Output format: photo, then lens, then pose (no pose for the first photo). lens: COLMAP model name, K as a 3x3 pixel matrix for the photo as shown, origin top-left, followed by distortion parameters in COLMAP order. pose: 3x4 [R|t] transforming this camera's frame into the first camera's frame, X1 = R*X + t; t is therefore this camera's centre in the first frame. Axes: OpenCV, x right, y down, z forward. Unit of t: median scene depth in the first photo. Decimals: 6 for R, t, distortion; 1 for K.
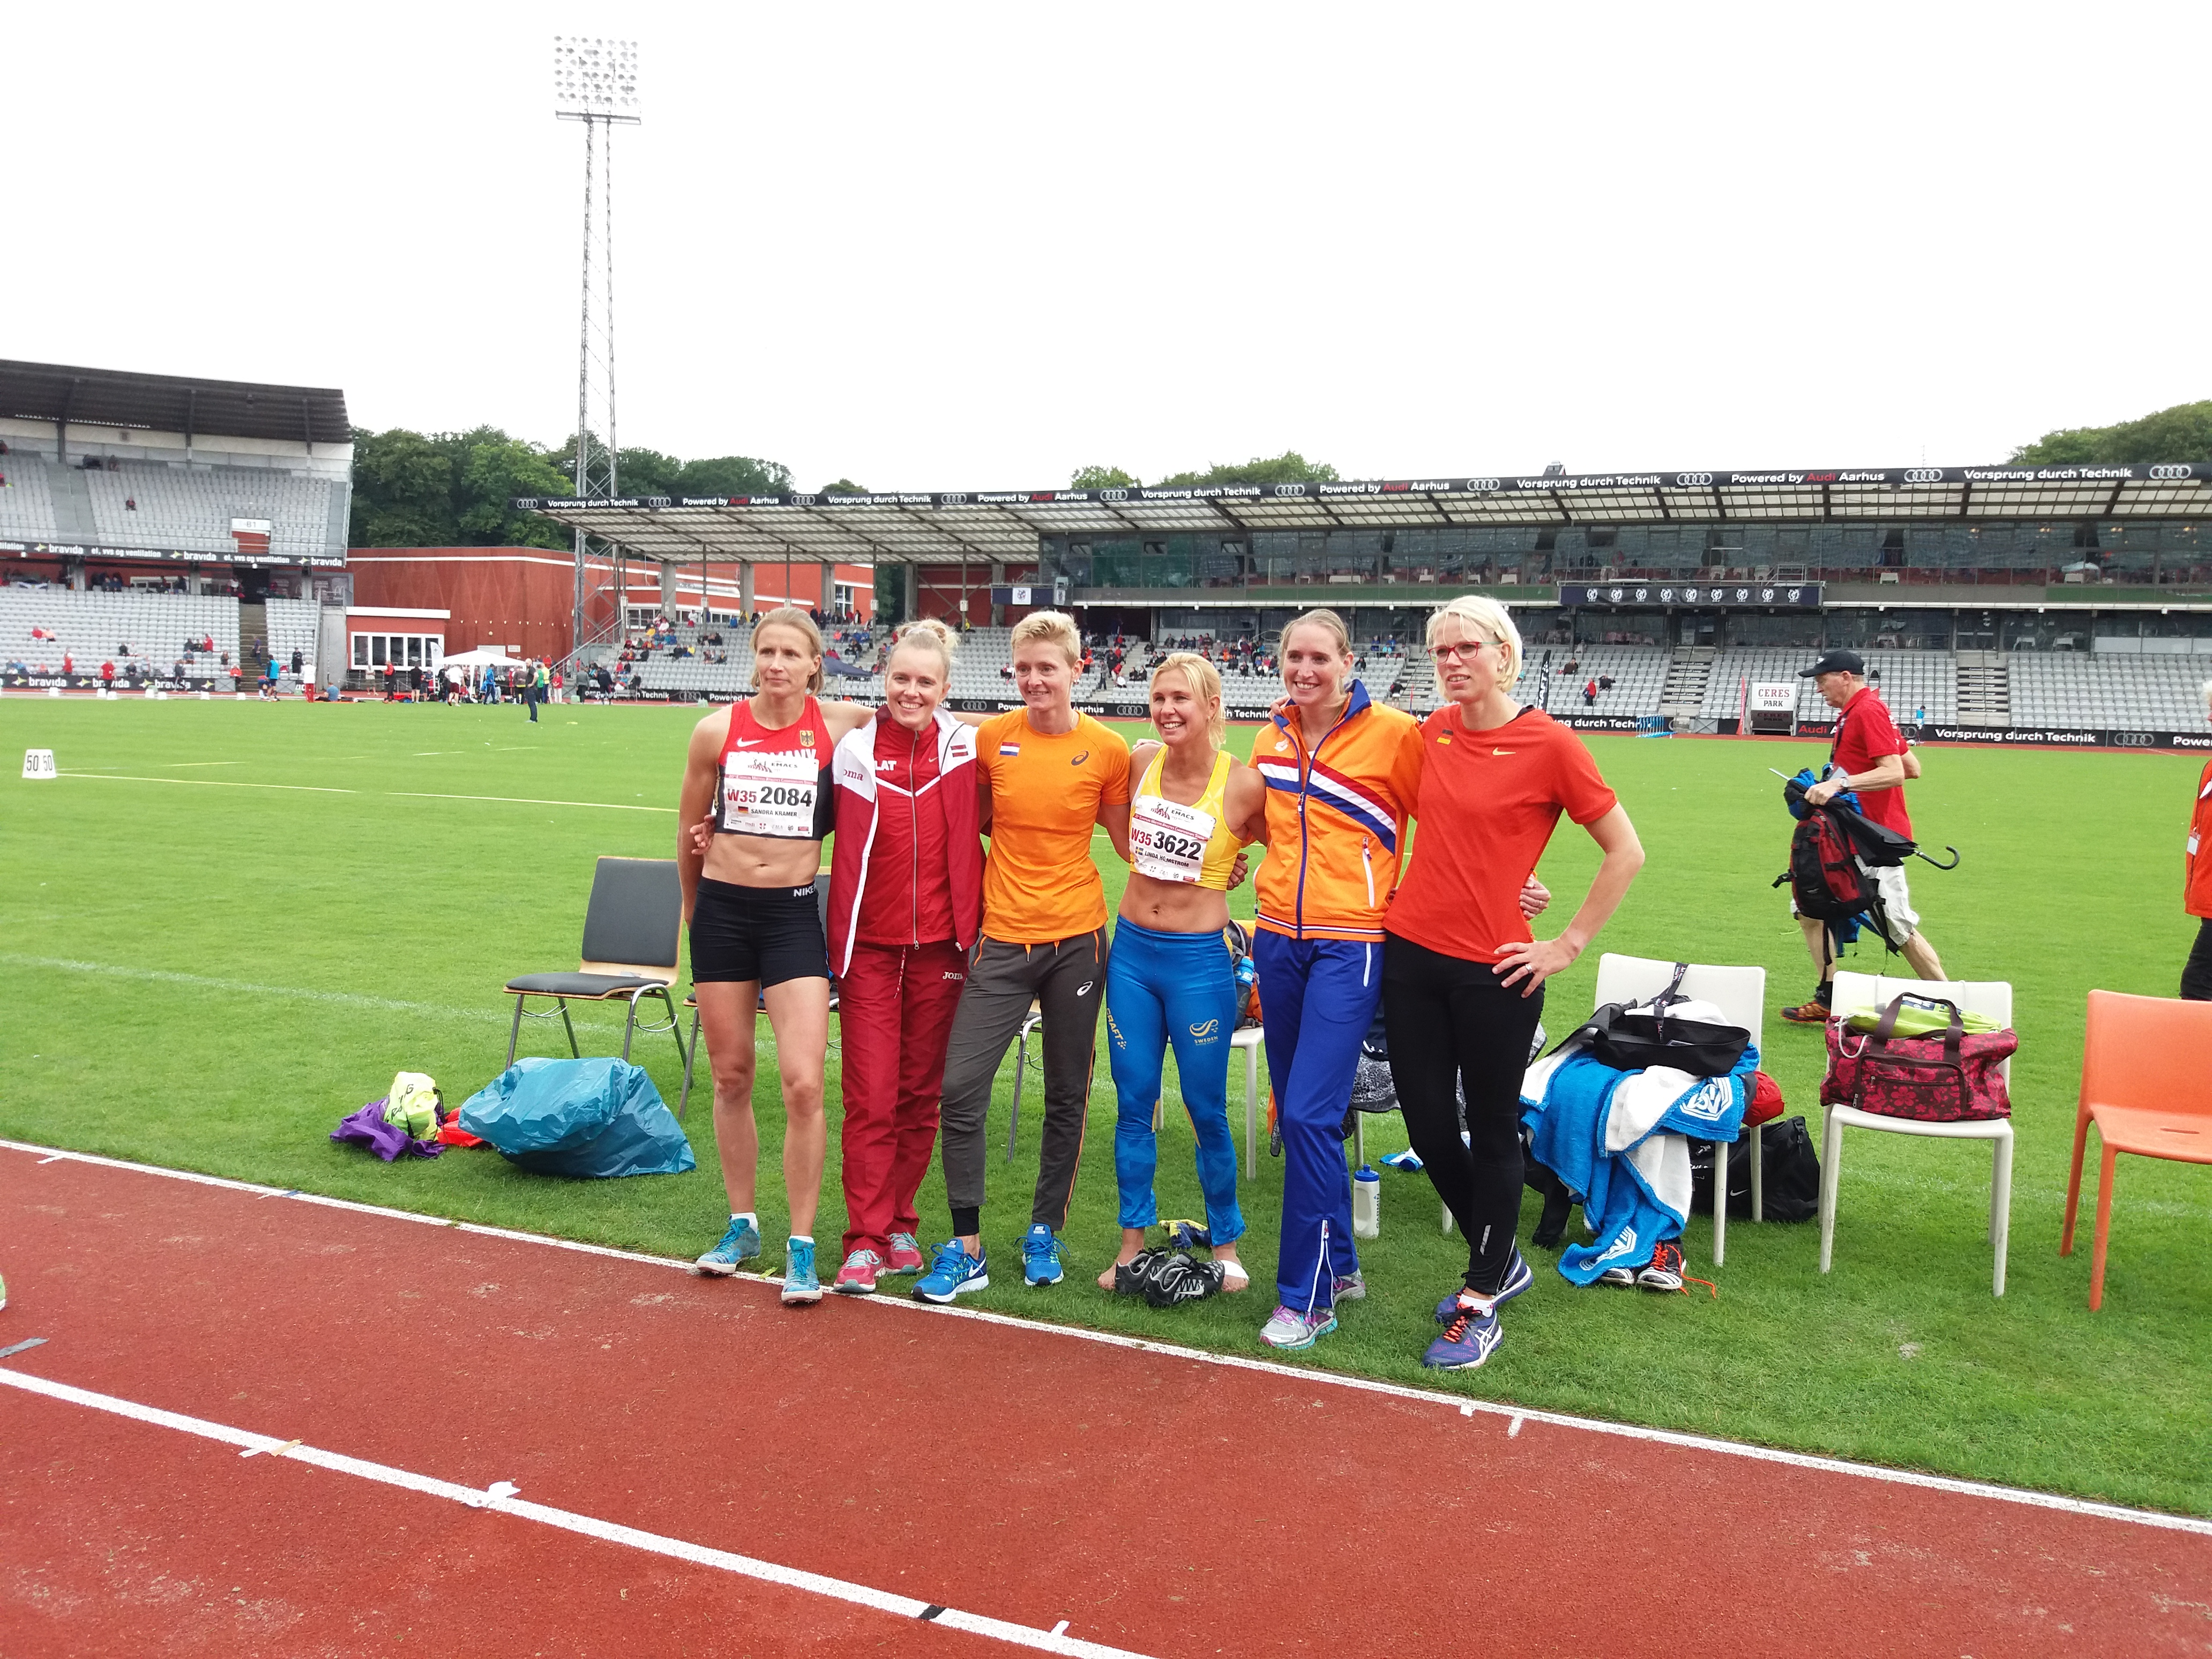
lens RADIAL K [[1823.9, 0, 1099.0], [0, 1823.9, 836.1], [0, 0, 1]] dist [0.029307, -0.084921]
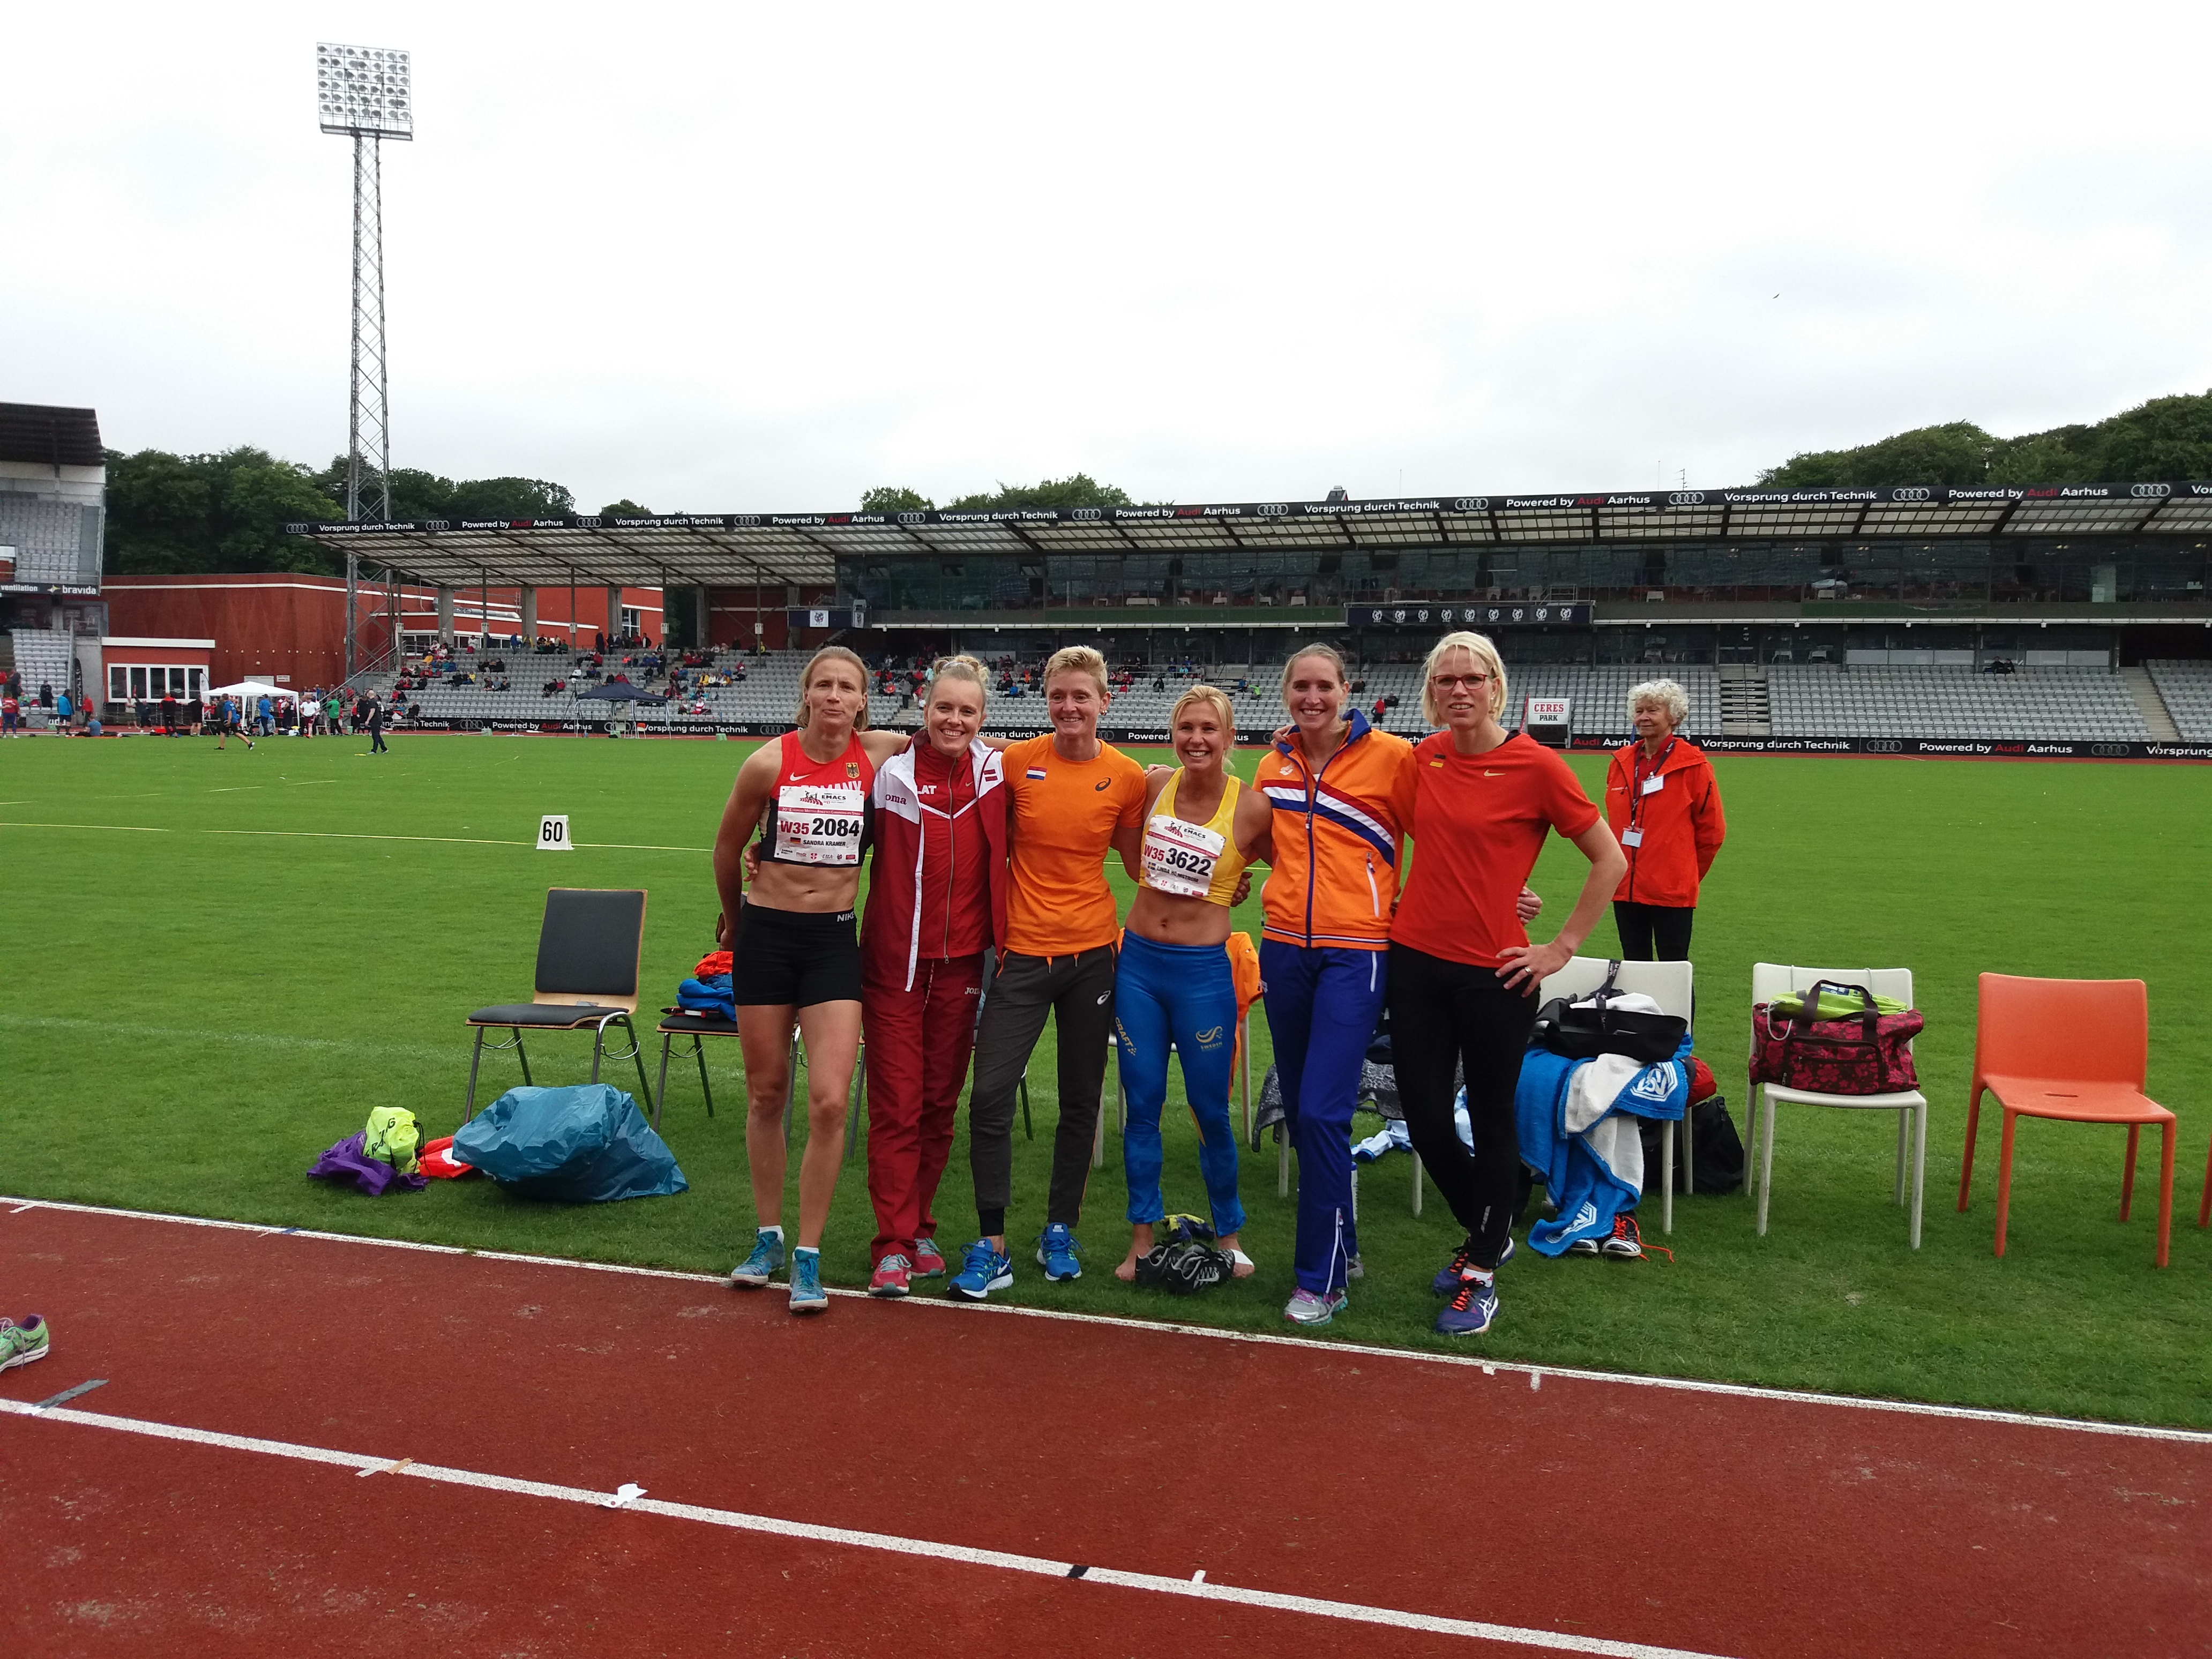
lens RADIAL K [[1823.9, 0, 1099.6], [0, 1823.9, 829.2], [0, 0, 1]] dist [0.029307, -0.084921]
pose [[0.993075, -0.020920, 0.115607, -0.123864], [0.022657, 0.999649, -0.013736, -0.000756], [-0.115279, 0.016260, 0.993200, -0.056630]]
